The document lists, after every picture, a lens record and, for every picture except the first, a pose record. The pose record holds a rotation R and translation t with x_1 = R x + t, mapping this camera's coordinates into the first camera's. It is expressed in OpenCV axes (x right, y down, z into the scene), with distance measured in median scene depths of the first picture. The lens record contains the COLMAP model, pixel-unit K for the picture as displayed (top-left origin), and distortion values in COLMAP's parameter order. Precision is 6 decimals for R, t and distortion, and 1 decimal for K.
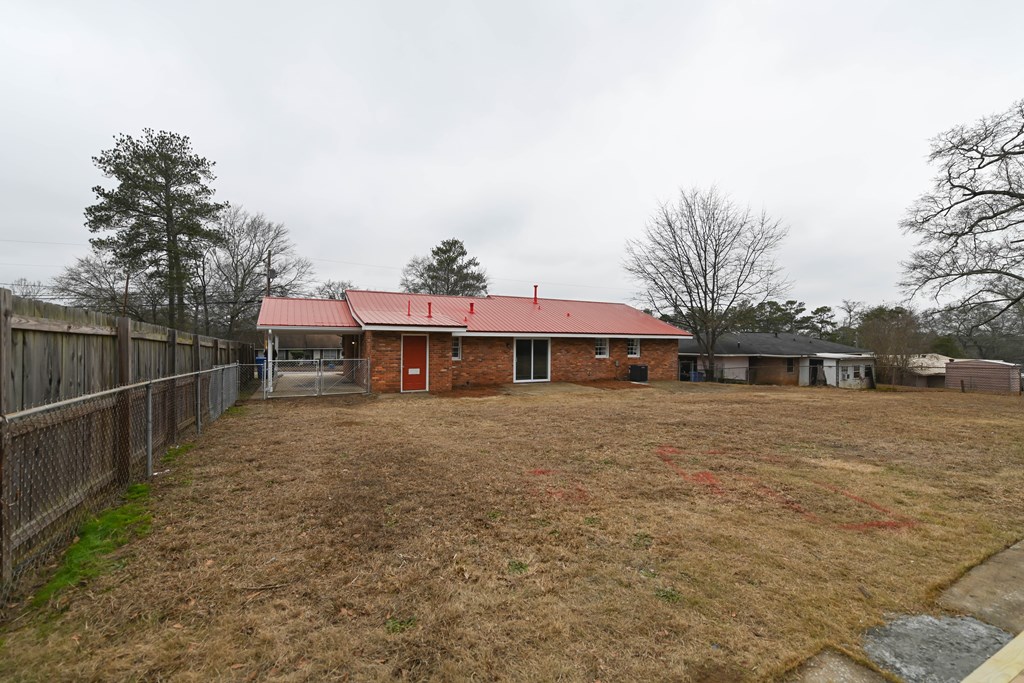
lens RADIAL K [[455.1, 0, 517.1], [0, 455.1, 342.6], [0, 0, 1]] dist [-0.002031, -0.000529]
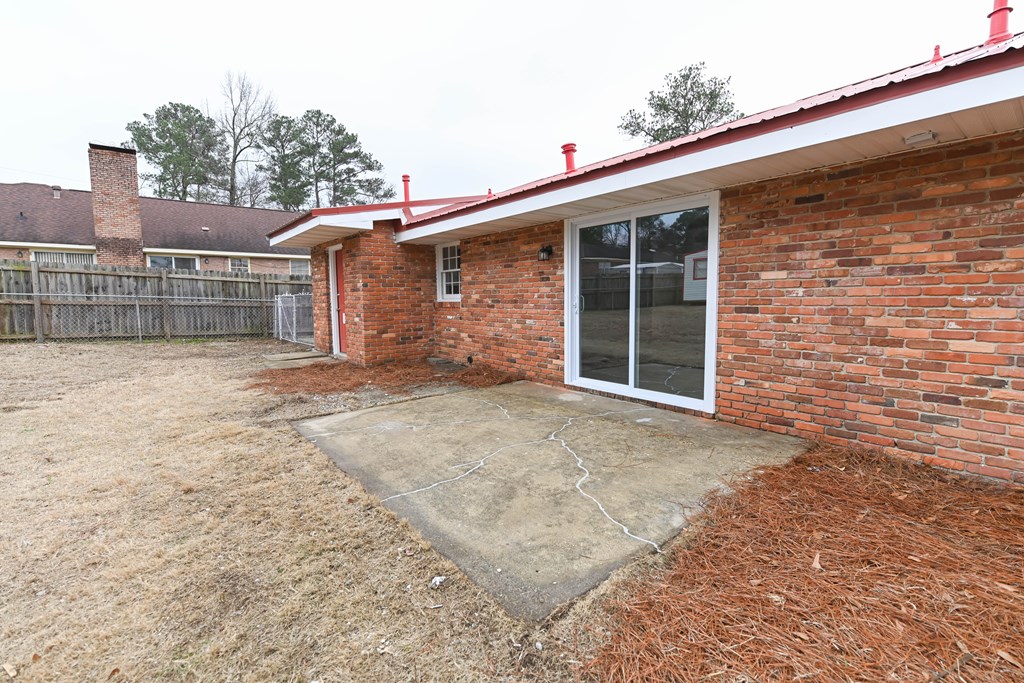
lens RADIAL K [[455.1, 0, 511.4], [0, 455.1, 323.5], [0, 0, 1]] dist [-0.002031, -0.000529]
pose [[0.180123, 0.052223, -0.982257, 0.219532], [0.008405, 0.998471, 0.054626, 0.029103], [0.983608, -0.018096, 0.179409, 0.768605]]
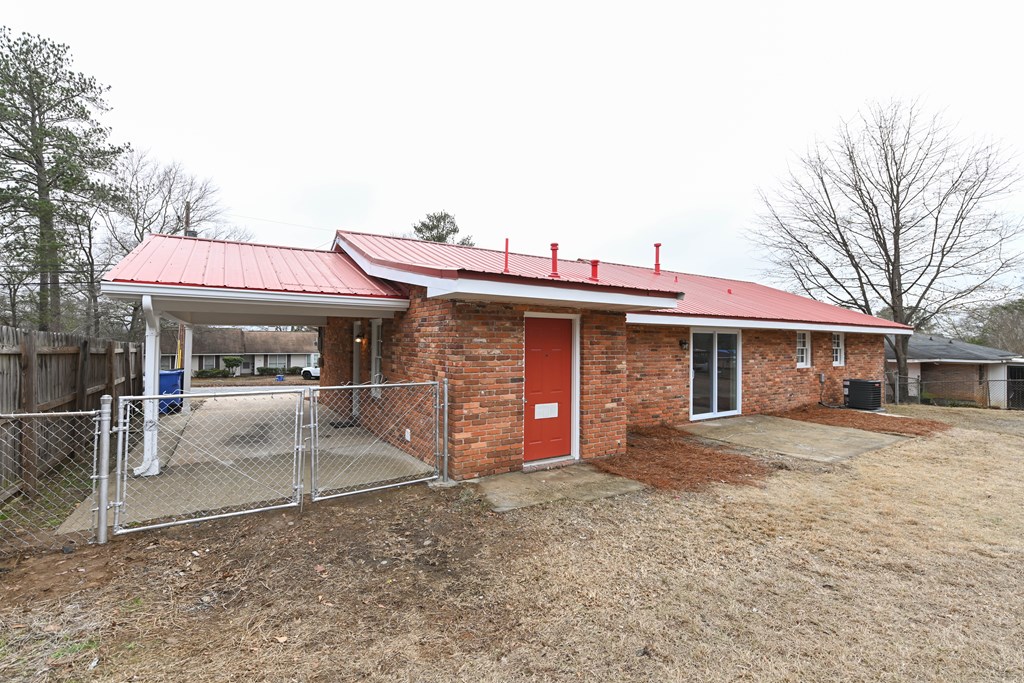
lens RADIAL K [[473.0, 0, 507.0], [0, 473.0, 339.9], [0, 0, 1]] dist [-0.001061, -0.000369]
pose [[0.997101, -0.001573, 0.076075, -0.203969], [0.002675, 0.999893, -0.014387, 0.006507], [-0.076044, 0.014549, 0.996998, 0.424158]]
